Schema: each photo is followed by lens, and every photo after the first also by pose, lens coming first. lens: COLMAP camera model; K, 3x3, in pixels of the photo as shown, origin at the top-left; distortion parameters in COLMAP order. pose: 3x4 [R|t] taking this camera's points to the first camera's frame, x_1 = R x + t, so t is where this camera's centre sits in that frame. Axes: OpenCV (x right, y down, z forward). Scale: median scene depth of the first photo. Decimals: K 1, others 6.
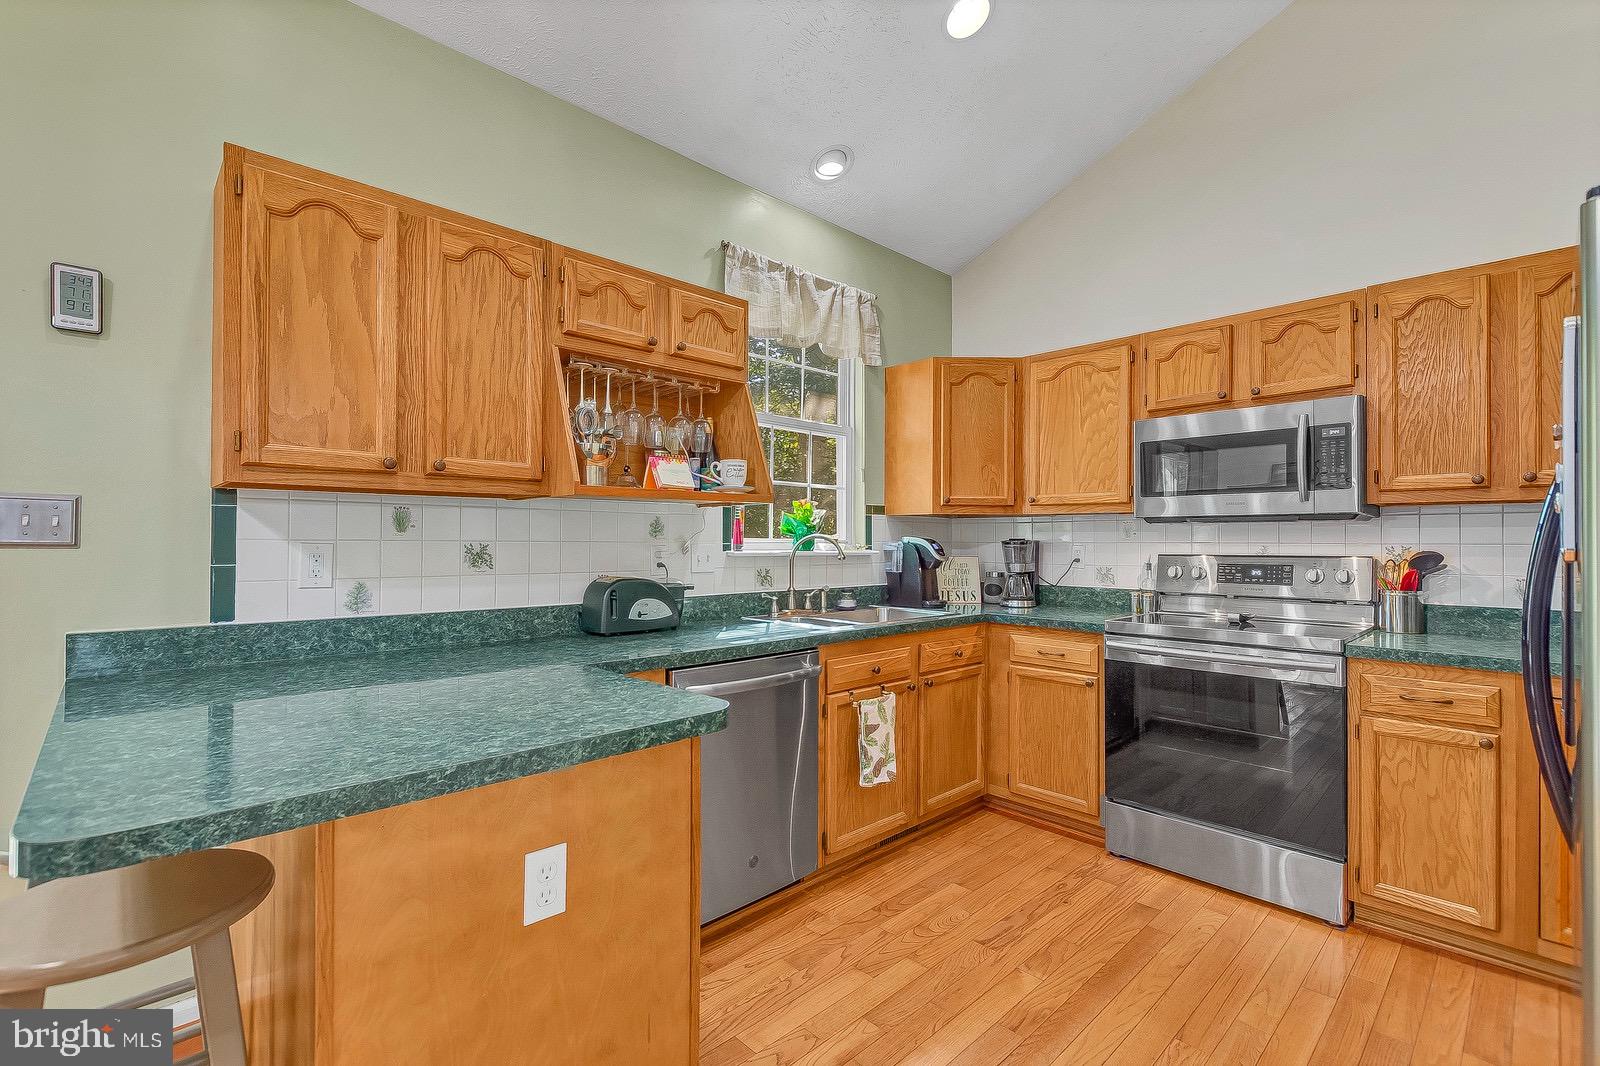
lens RADIAL K [[717.7, 0, 810.5], [0, 717.7, 532.8], [0, 0, 1]] dist [0.008585, -0.004449]
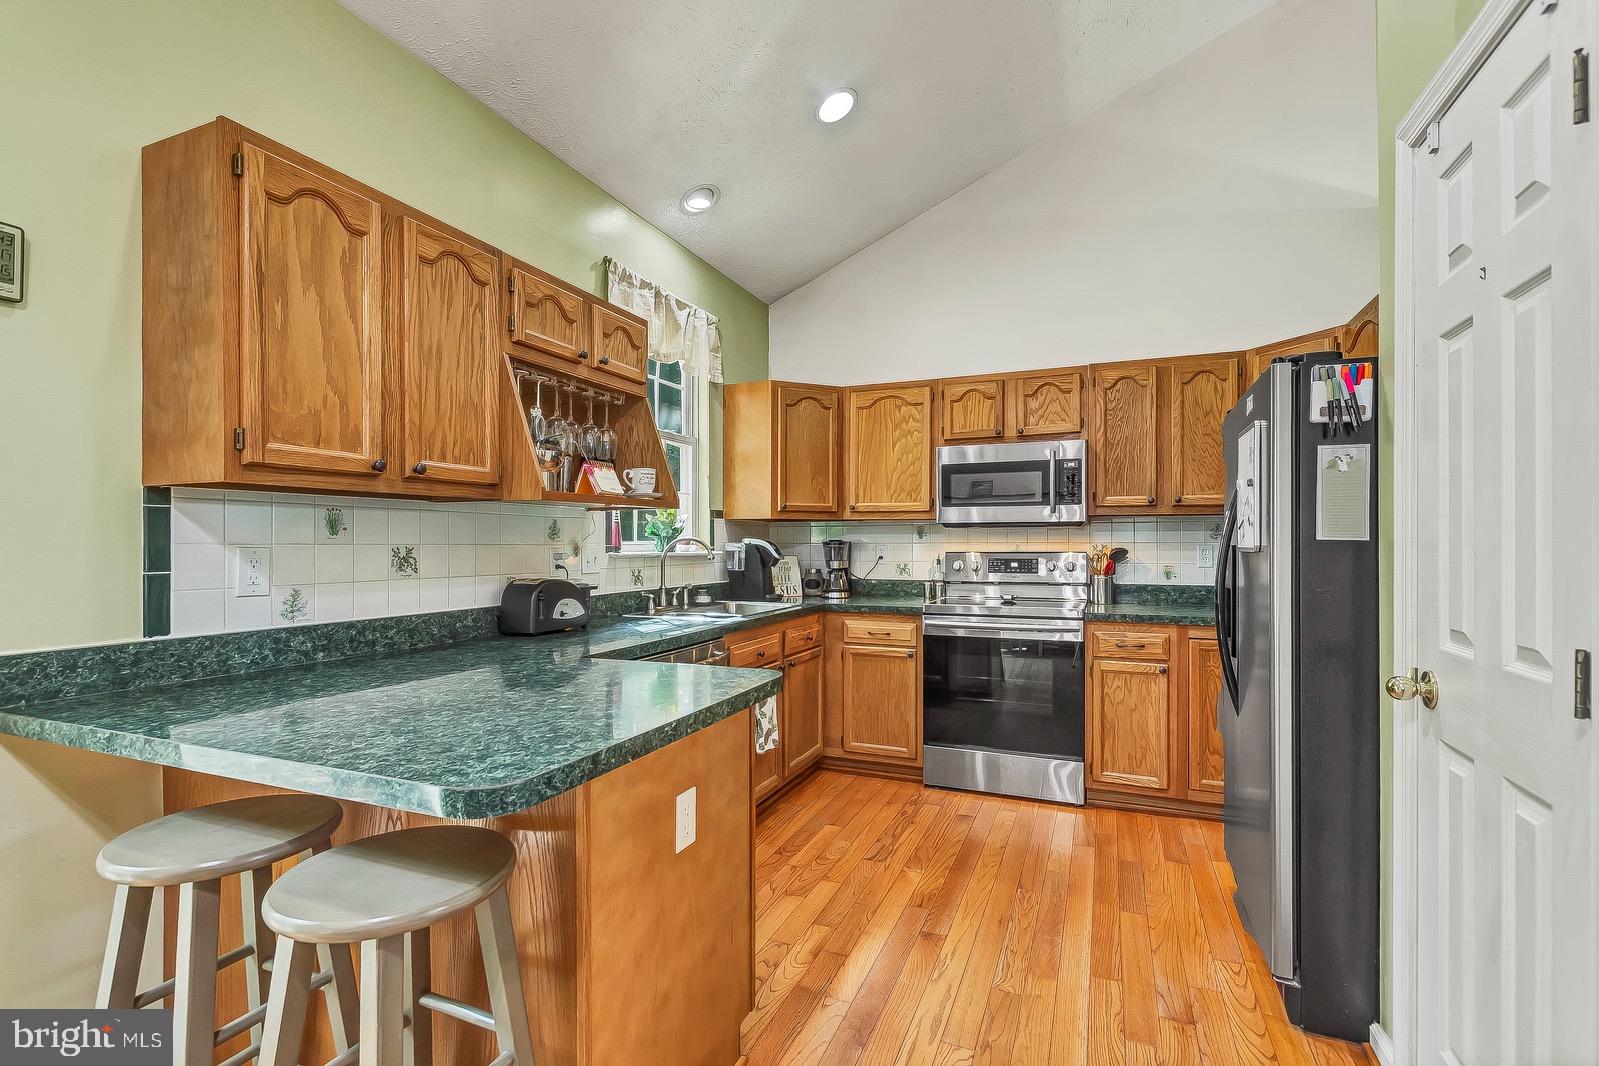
lens RADIAL K [[717.2, 0, 824.2], [0, 717.2, 540.8], [0, 0, 1]] dist [0.008585, -0.004449]
pose [[0.914978, -0.003449, 0.403488, -0.328181], [-0.000492, 0.999953, 0.009663, -0.002815], [-0.403503, -0.009040, 0.914934, -0.114394]]
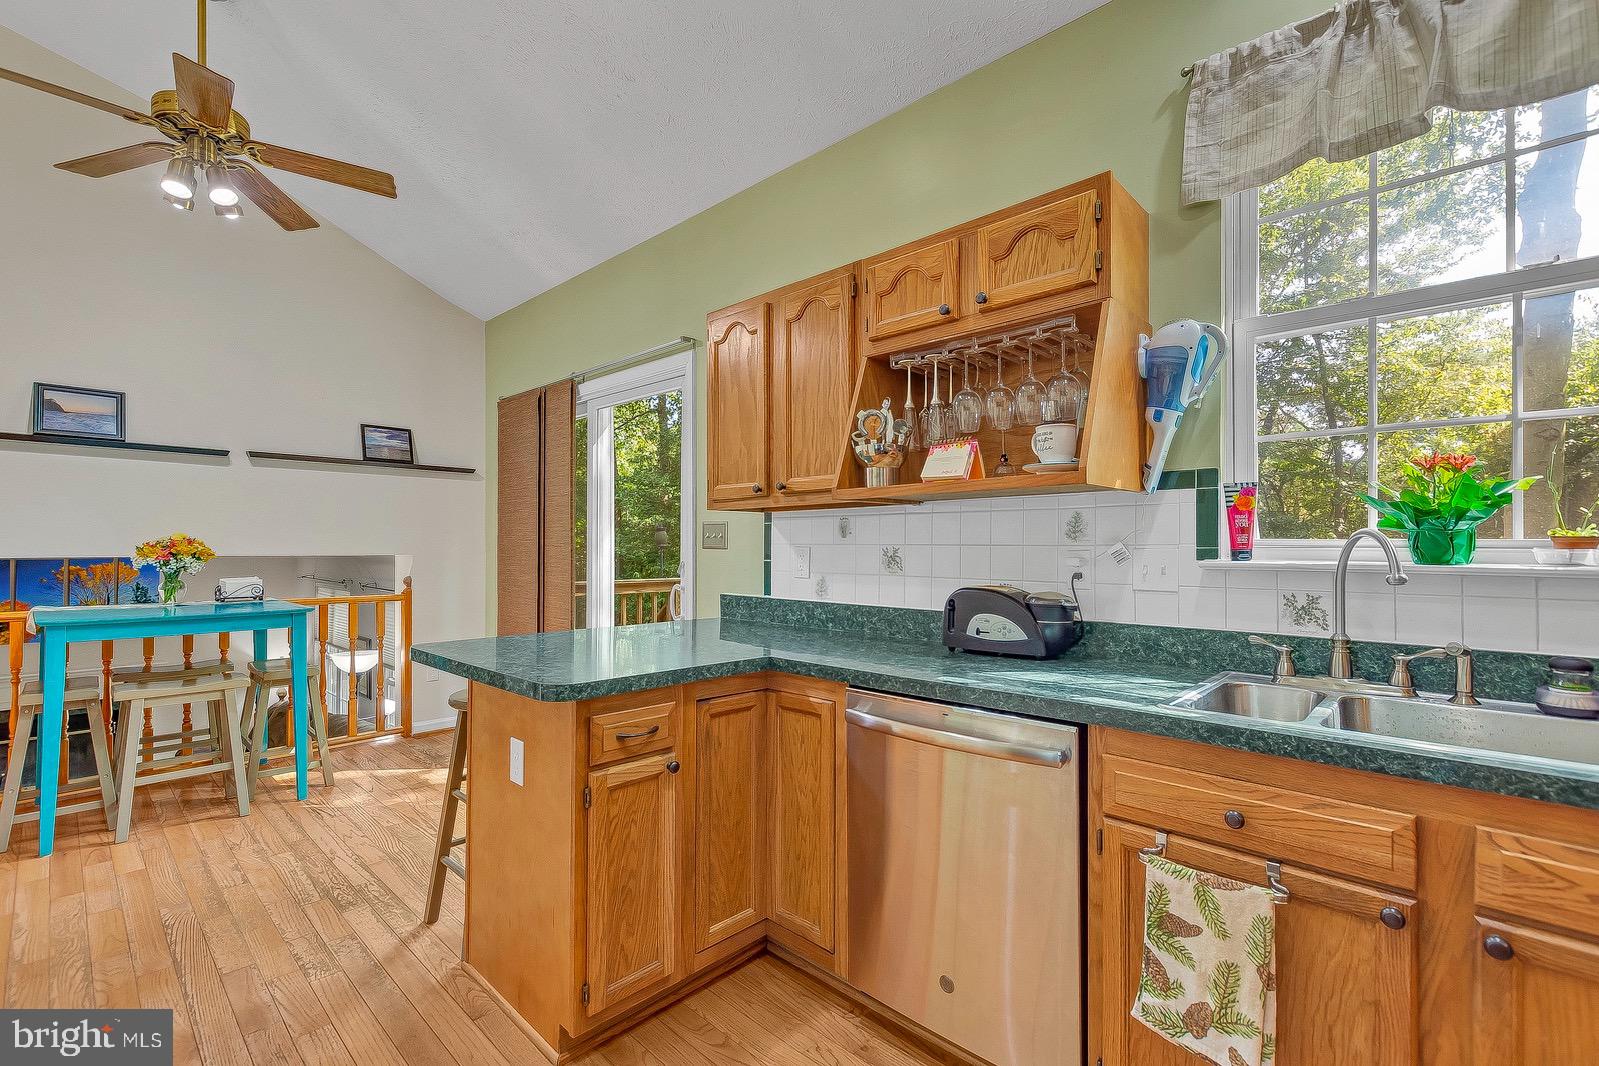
lens RADIAL K [[717.2, 0, 842.3], [0, 717.2, 541.6], [0, 0, 1]] dist [0.008585, -0.004449]
pose [[0.061143, -0.010512, -0.998074, 0.630430], [0.010786, 0.999893, -0.009870, 0.015782], [0.998071, -0.010162, 0.061250, 0.835943]]
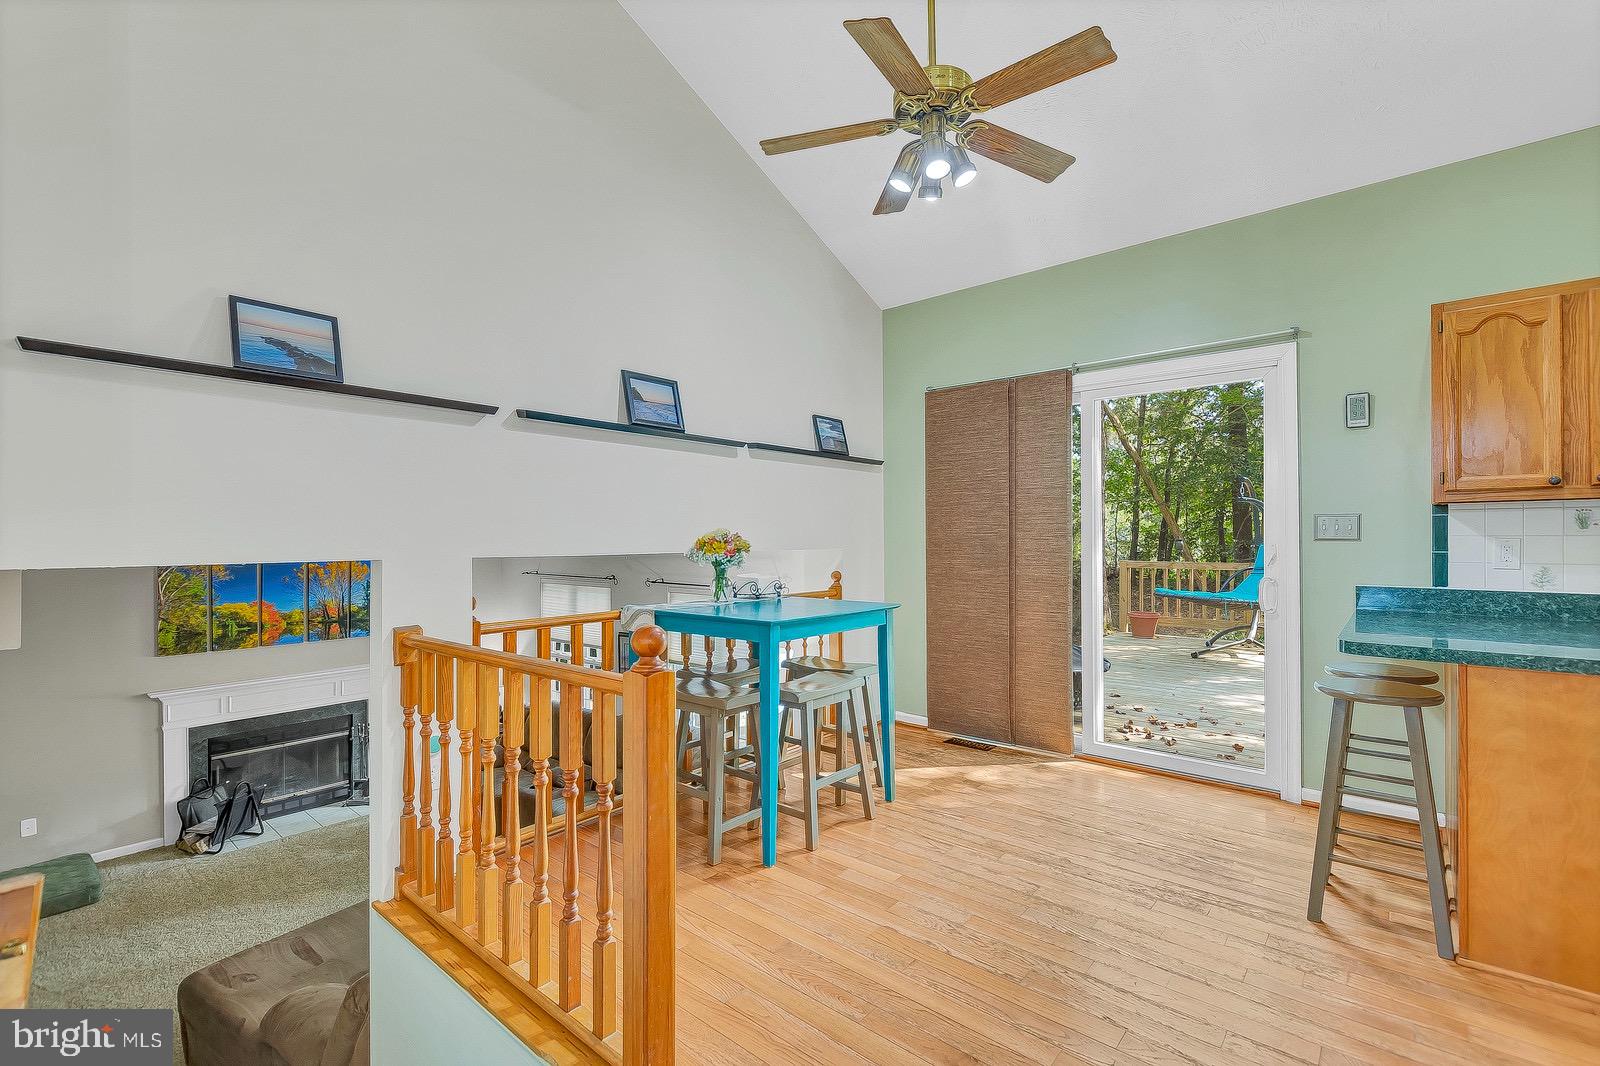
lens RADIAL K [[717.7, 0, 807.1], [0, 717.7, 538.9], [0, 0, 1]] dist [0.008585, -0.004449]
pose [[0.110826, -0.003431, -0.993834, 0.498085], [0.016348, 0.999865, -0.001628, -0.003777], [0.993705, -0.016067, 0.110867, -0.463996]]
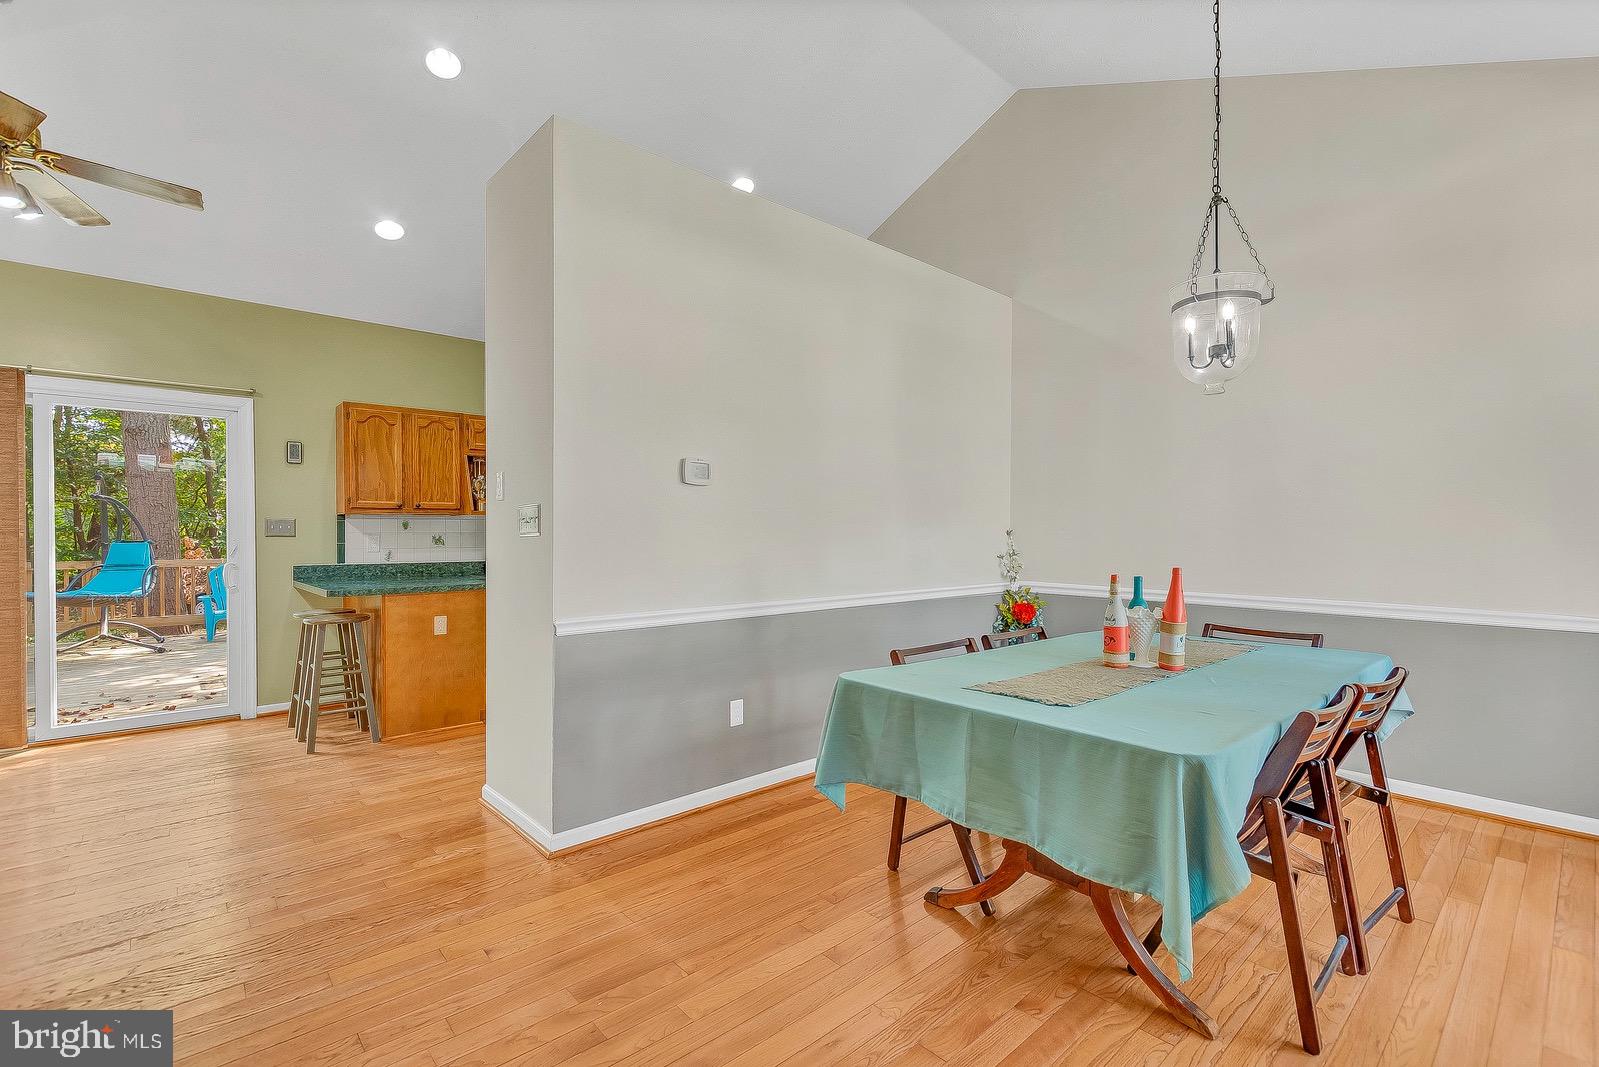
lens RADIAL K [[717.2, 0, 803.1], [0, 717.2, 534.4], [0, 0, 1]] dist [0.008585, -0.004449]
pose [[0.999455, -0.005881, -0.032480, 0.819446], [0.006235, 0.999922, 0.010829, -0.004643], [0.032414, -0.011026, 0.999414, -1.331869]]
